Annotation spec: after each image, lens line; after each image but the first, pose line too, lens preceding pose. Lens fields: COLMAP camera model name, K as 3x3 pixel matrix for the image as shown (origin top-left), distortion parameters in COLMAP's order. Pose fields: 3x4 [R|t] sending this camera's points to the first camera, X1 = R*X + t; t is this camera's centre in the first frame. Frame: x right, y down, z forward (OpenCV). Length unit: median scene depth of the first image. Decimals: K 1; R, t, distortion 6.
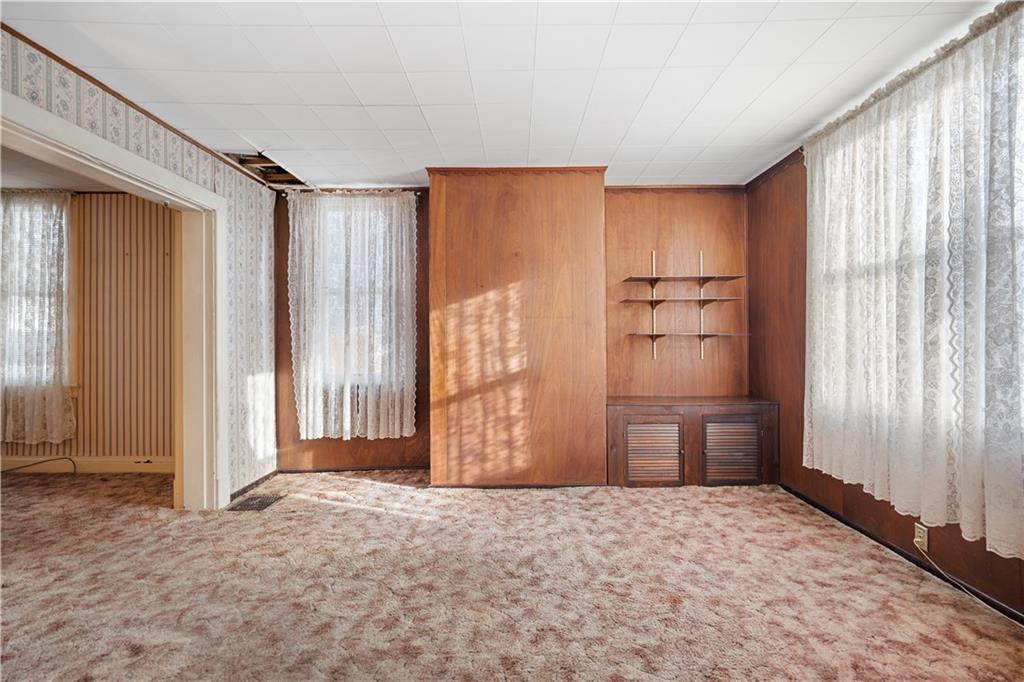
lens RADIAL K [[451.5, 0, 512.0], [0, 451.5, 341.0], [0, 0, 1]] dist [0.001071, 0.000818]
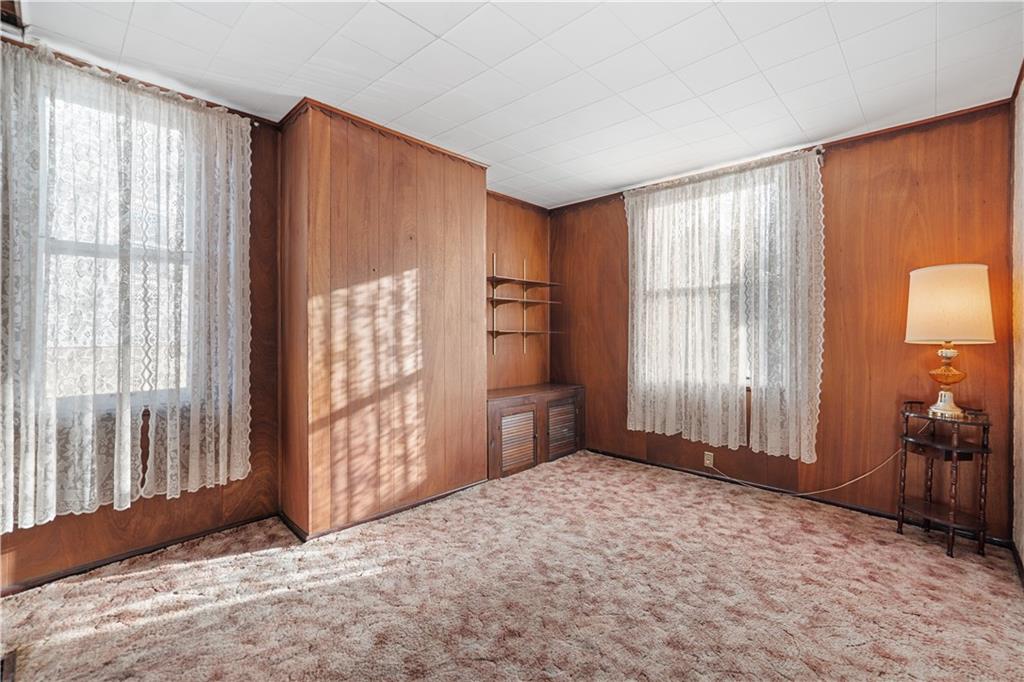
lens RADIAL K [[452.6, 0, 514.5], [0, 452.6, 337.6], [0, 0, 1]] dist [-0.002100, 0.000250]
pose [[0.681303, 0.000722, 0.732001, -0.491548], [-0.002601, 0.999996, 0.001434, -0.002669], [-0.731997, -0.002881, 0.681302, 0.264424]]
